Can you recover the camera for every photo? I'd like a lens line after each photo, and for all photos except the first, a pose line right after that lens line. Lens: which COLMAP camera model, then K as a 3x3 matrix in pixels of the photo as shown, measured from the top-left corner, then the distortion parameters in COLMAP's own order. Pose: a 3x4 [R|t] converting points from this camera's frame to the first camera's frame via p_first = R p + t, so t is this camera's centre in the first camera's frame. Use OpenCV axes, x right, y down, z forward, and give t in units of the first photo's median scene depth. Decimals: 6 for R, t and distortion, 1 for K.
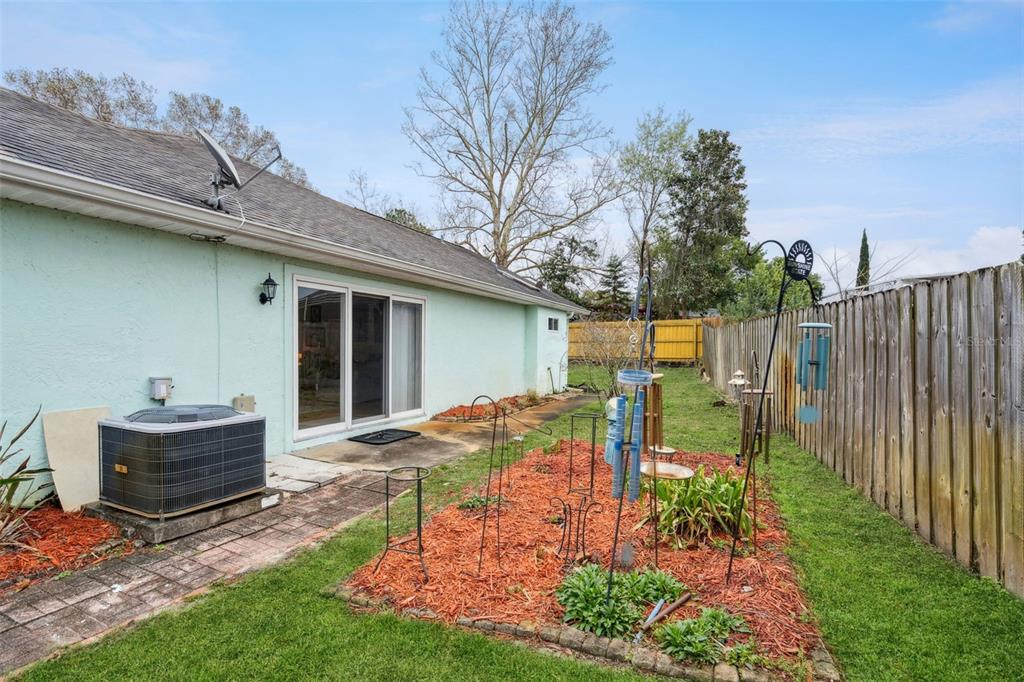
lens RADIAL K [[469.8, 0, 511.6], [0, 469.8, 341.9], [0, 0, 1]] dist [-0.002221, 0.001575]
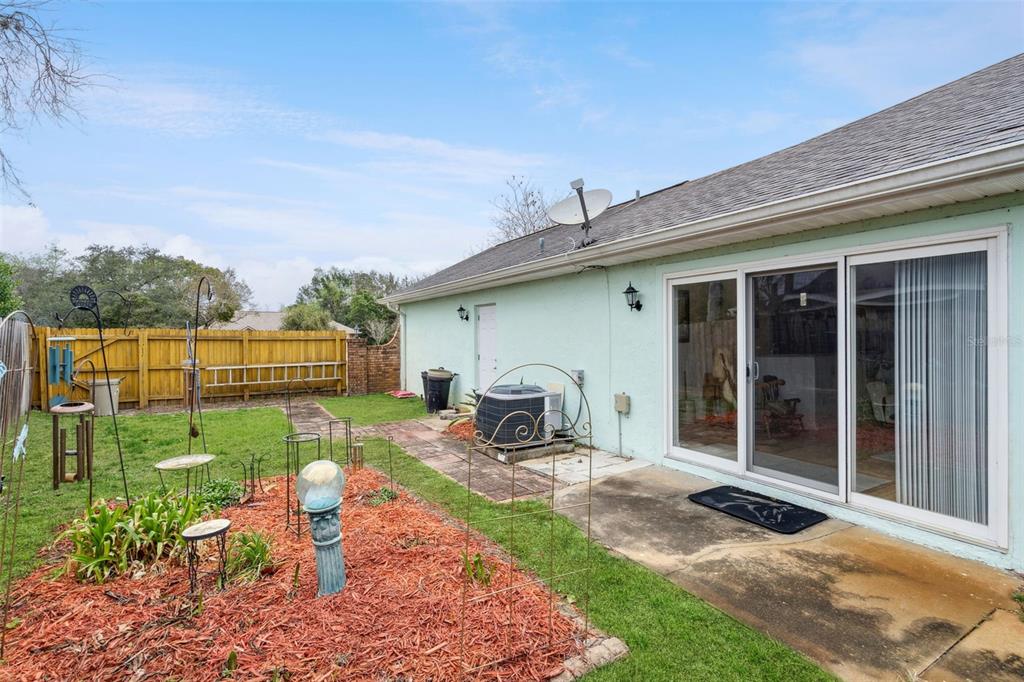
lens RADIAL K [[469.8, 0, 510.8], [0, 469.8, 340.9], [0, 0, 1]] dist [-0.002221, 0.001575]
pose [[-0.553069, -0.000279, -0.833135, 0.488351], [0.003107, 0.999992, -0.002397, -0.012599], [0.833130, -0.003914, -0.553064, 1.317618]]
